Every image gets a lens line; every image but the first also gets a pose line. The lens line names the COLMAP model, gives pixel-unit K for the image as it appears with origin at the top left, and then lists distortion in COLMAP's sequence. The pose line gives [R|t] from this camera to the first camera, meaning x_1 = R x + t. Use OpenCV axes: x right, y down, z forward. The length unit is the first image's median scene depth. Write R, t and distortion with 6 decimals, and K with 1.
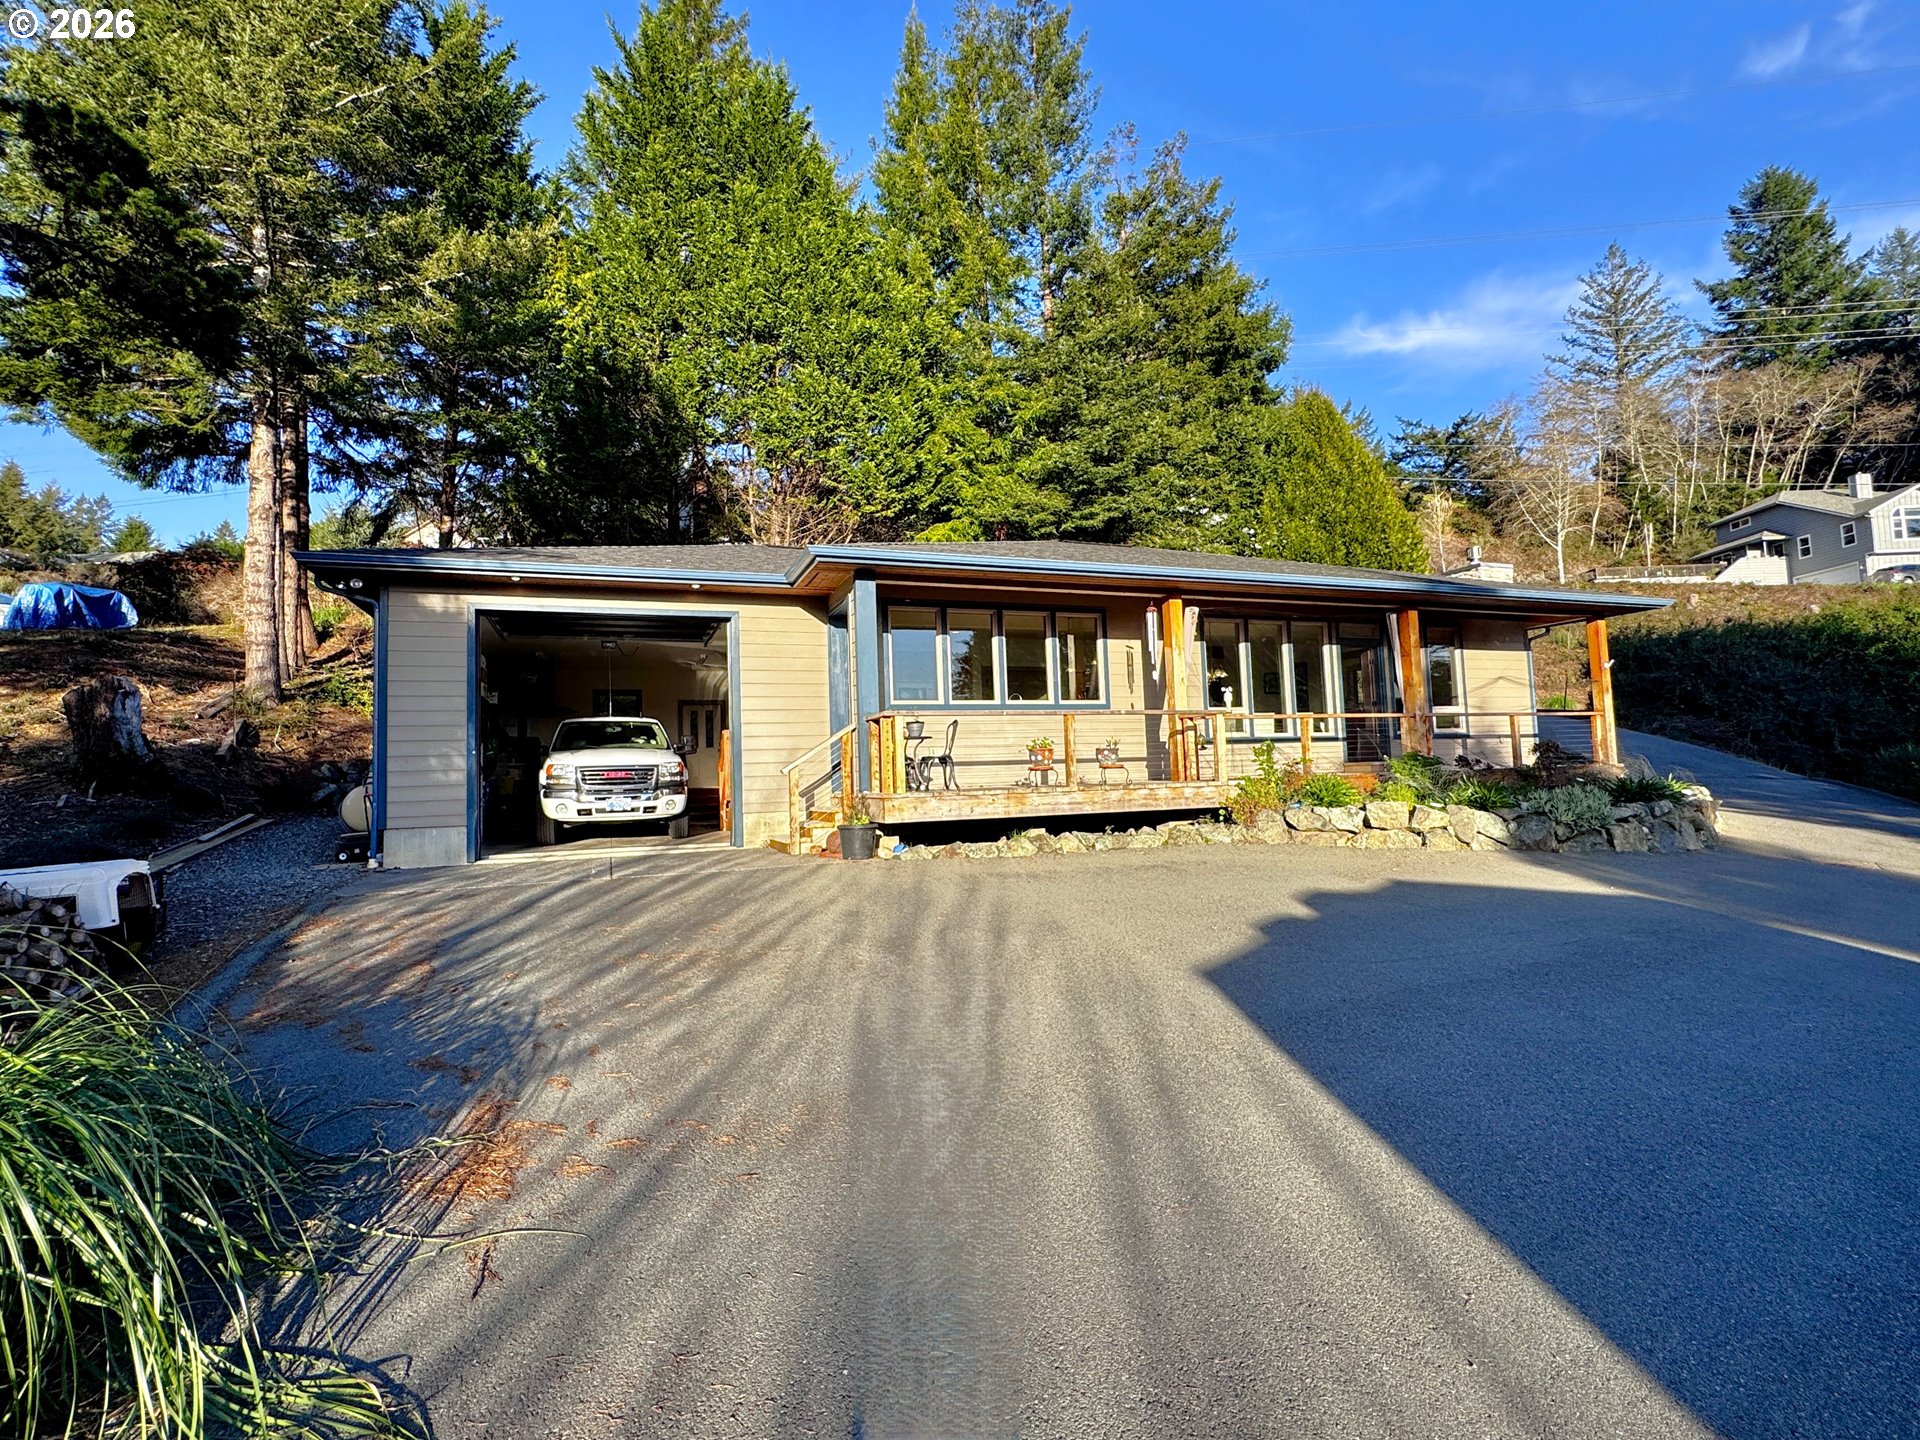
lens RADIAL K [[894.4, 0, 960.0], [0, 894.4, 720.0], [0, 0, 1]] dist [-0.001677, 0.000077]
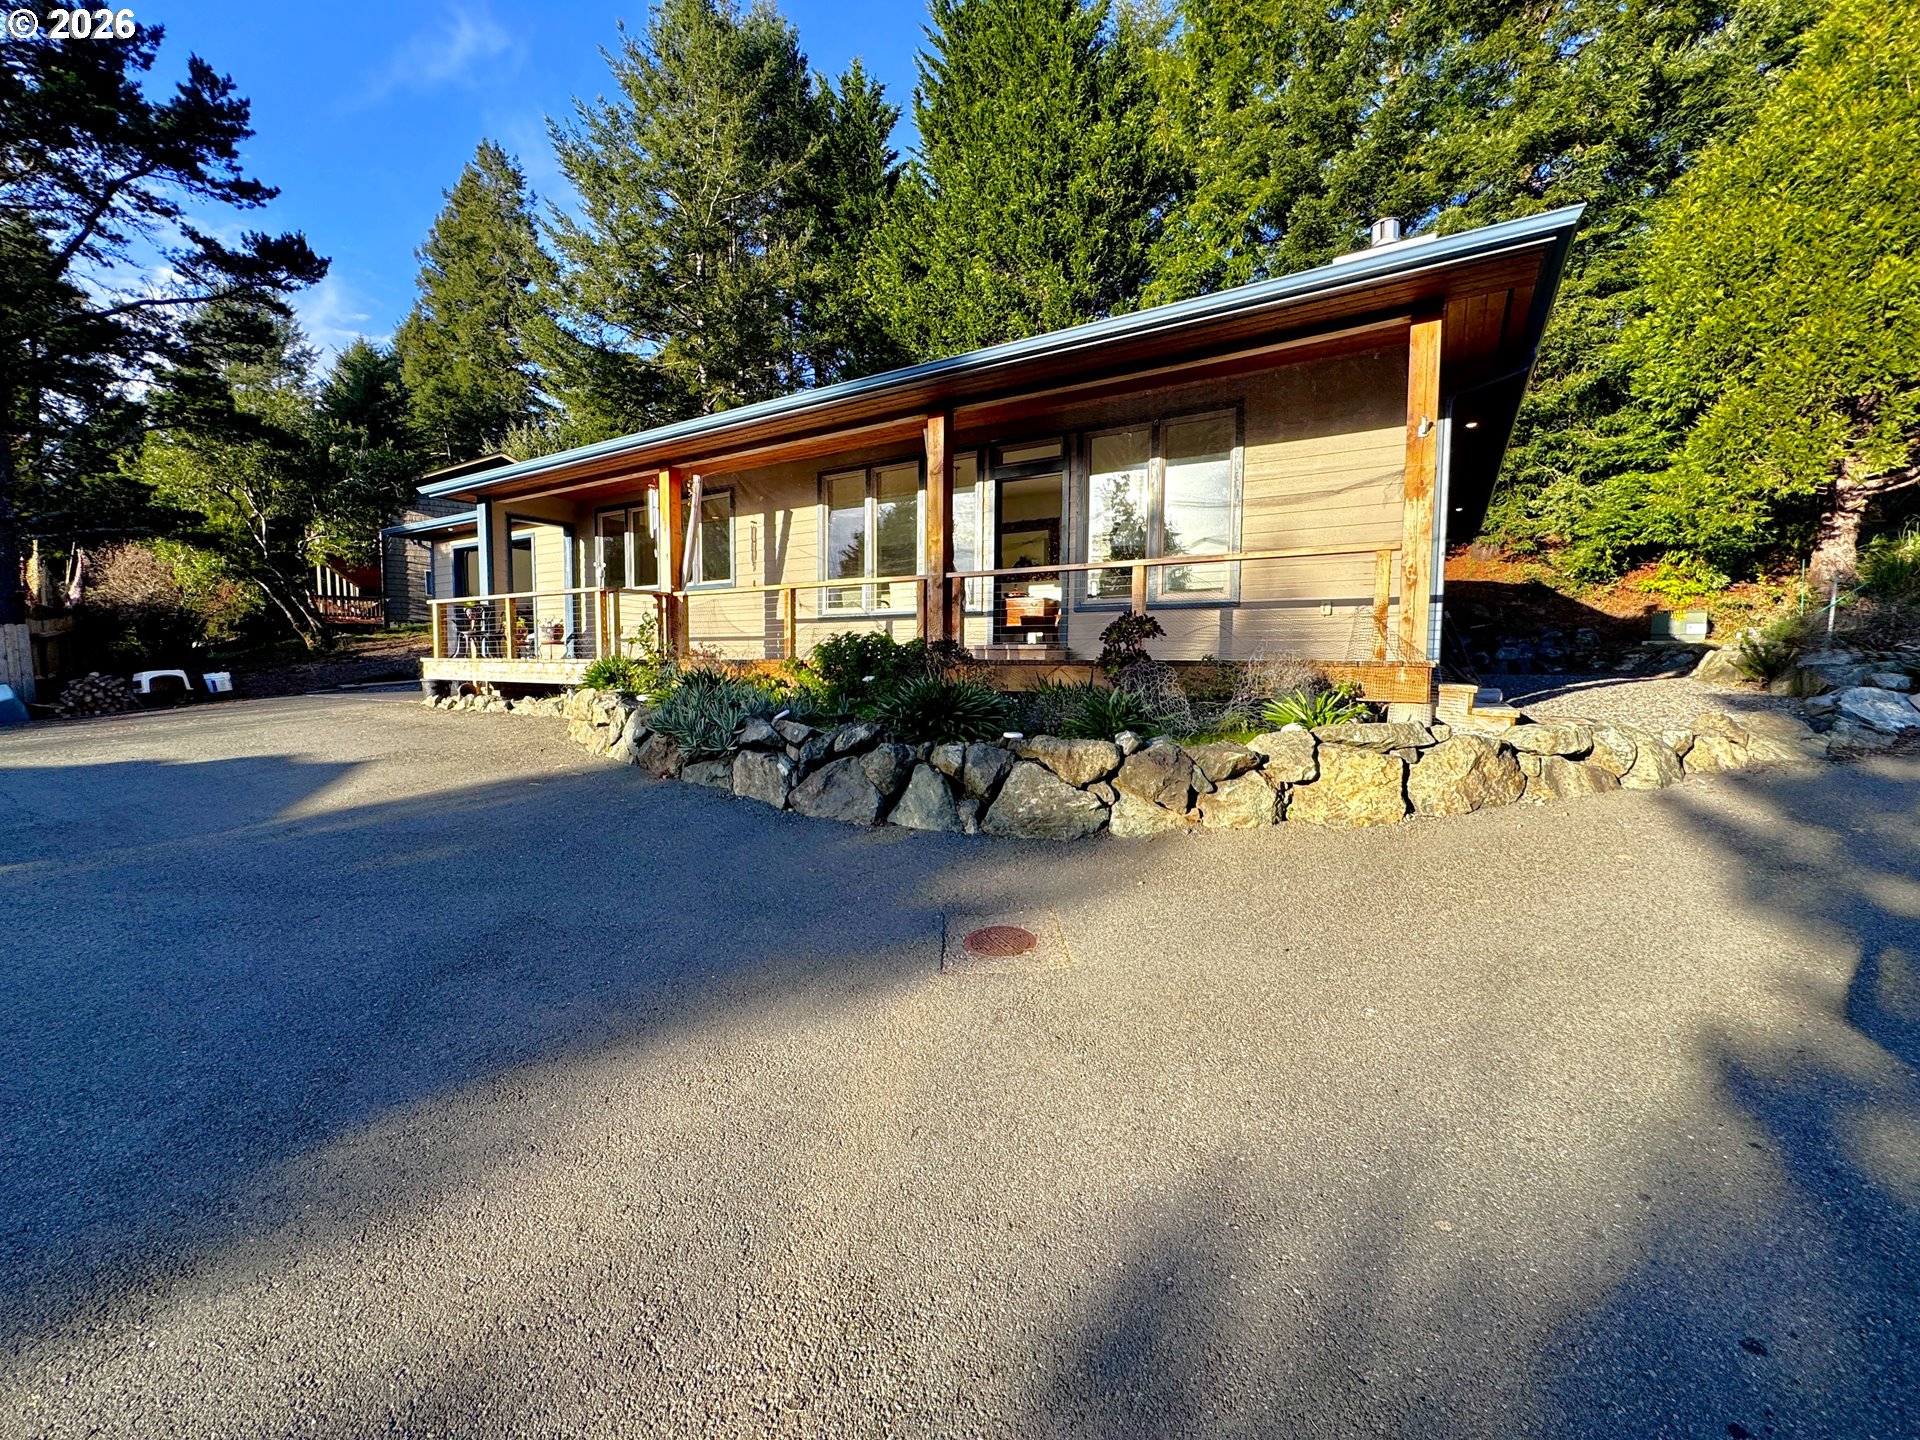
lens RADIAL K [[761.0, 0, 960.0], [0, 761.0, 720.0], [0, 0, 1]] dist [-0.005554, -0.000348]
pose [[0.601877, 0.094778, -0.792945, 0.997195], [0.023509, 0.990399, 0.136223, 0.024165], [0.798243, -0.100631, 0.593870, 0.662461]]
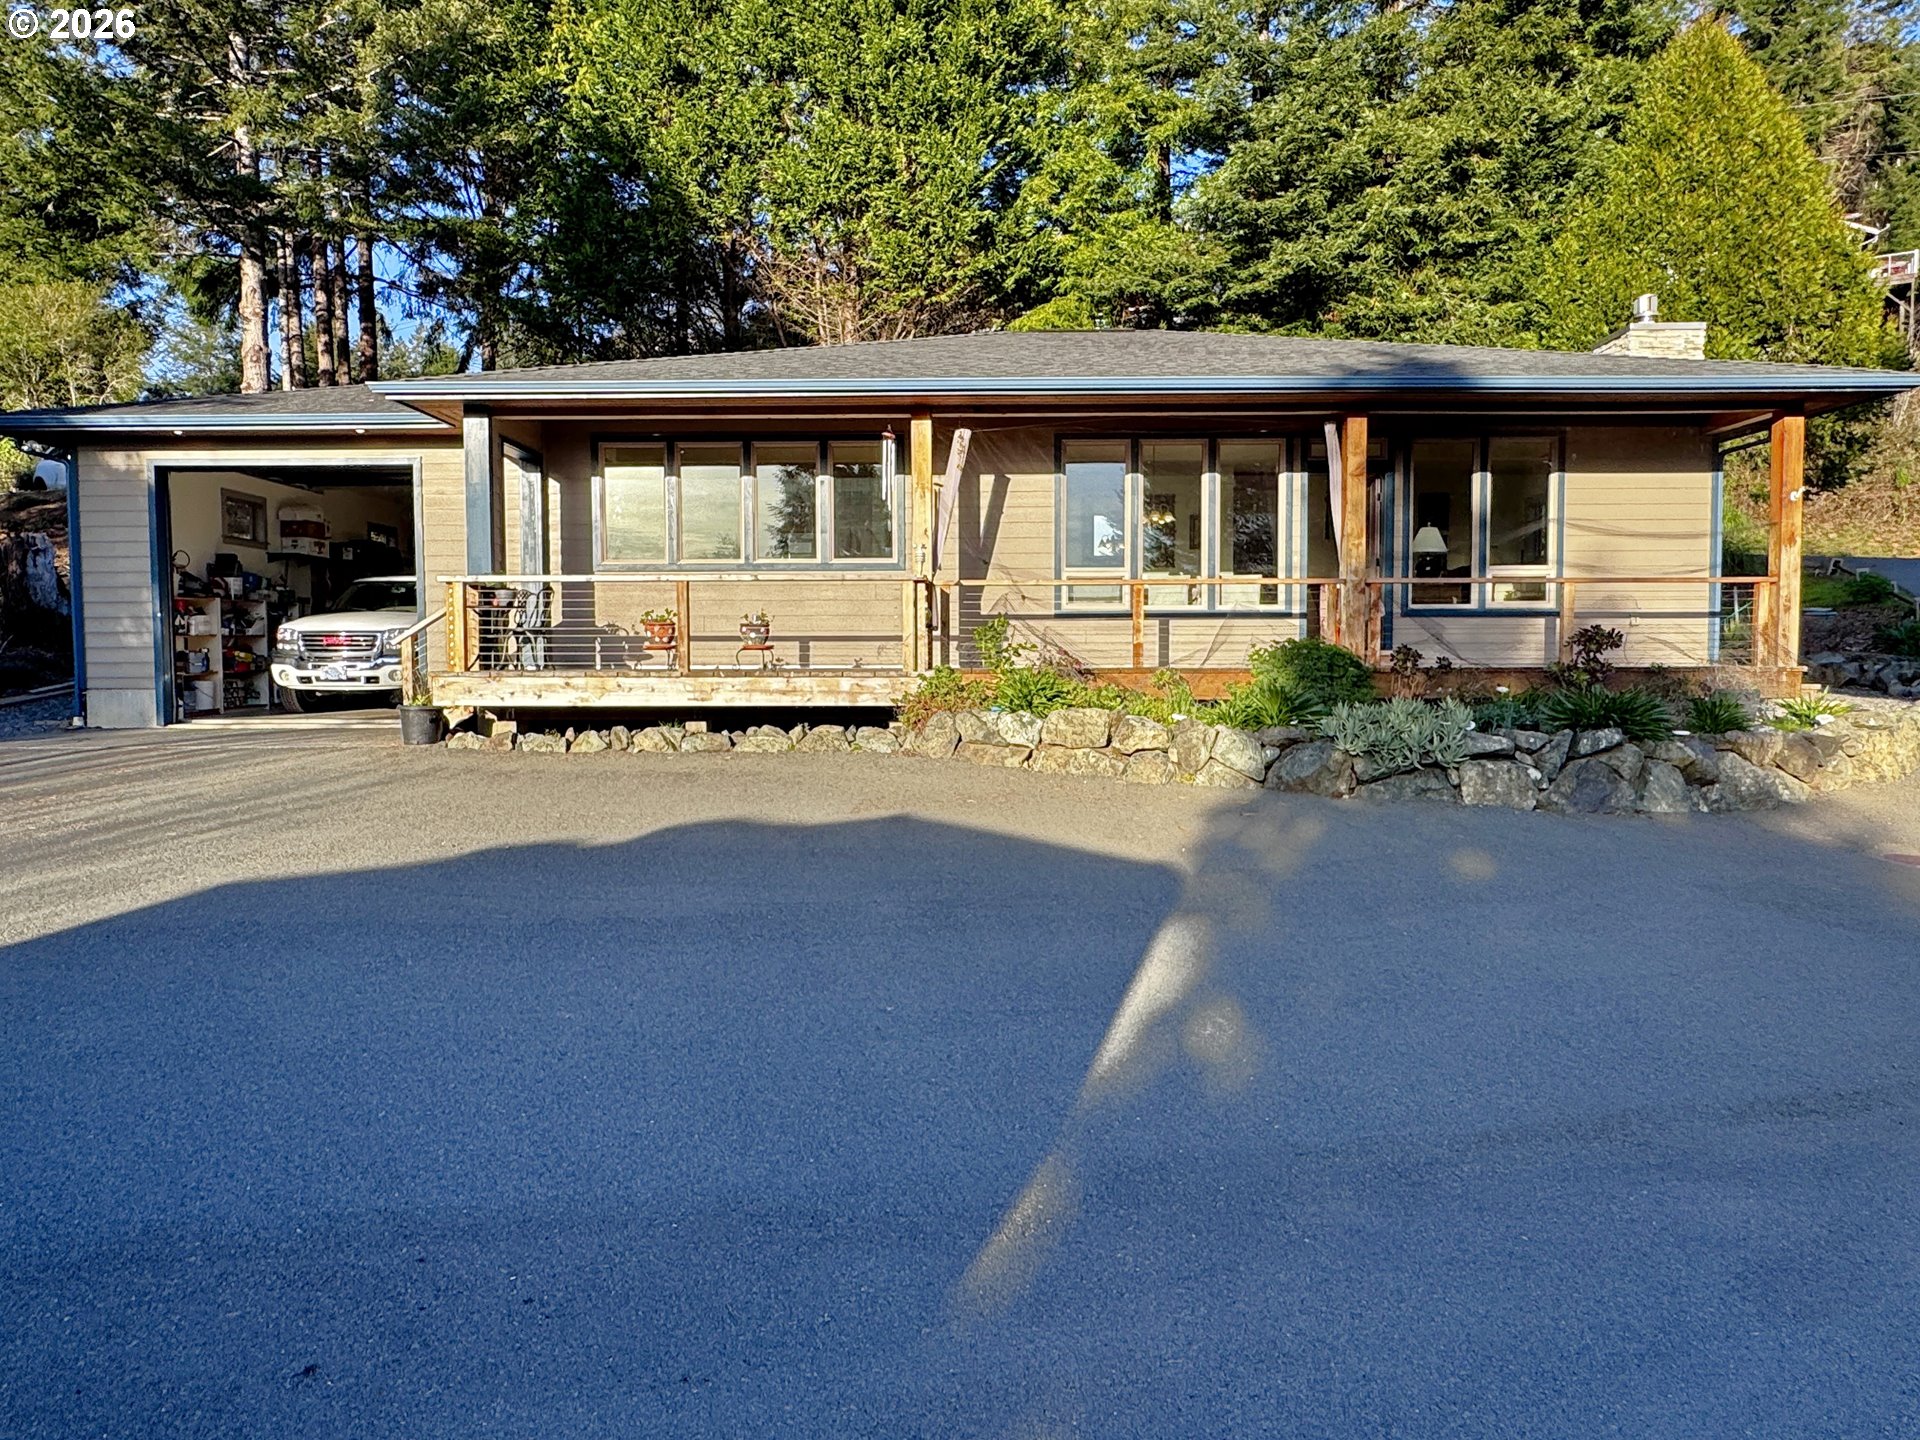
lens RADIAL K [[1202.0, 0, 960.0], [0, 1202.0, 720.0], [0, 0, 1]] dist [-0.001146, -0.000680]
pose [[0.929628, 0.050586, -0.365010, 0.573785], [-0.004585, 0.992044, 0.125809, -0.014401], [0.368470, -0.115282, 0.922464, 0.071196]]
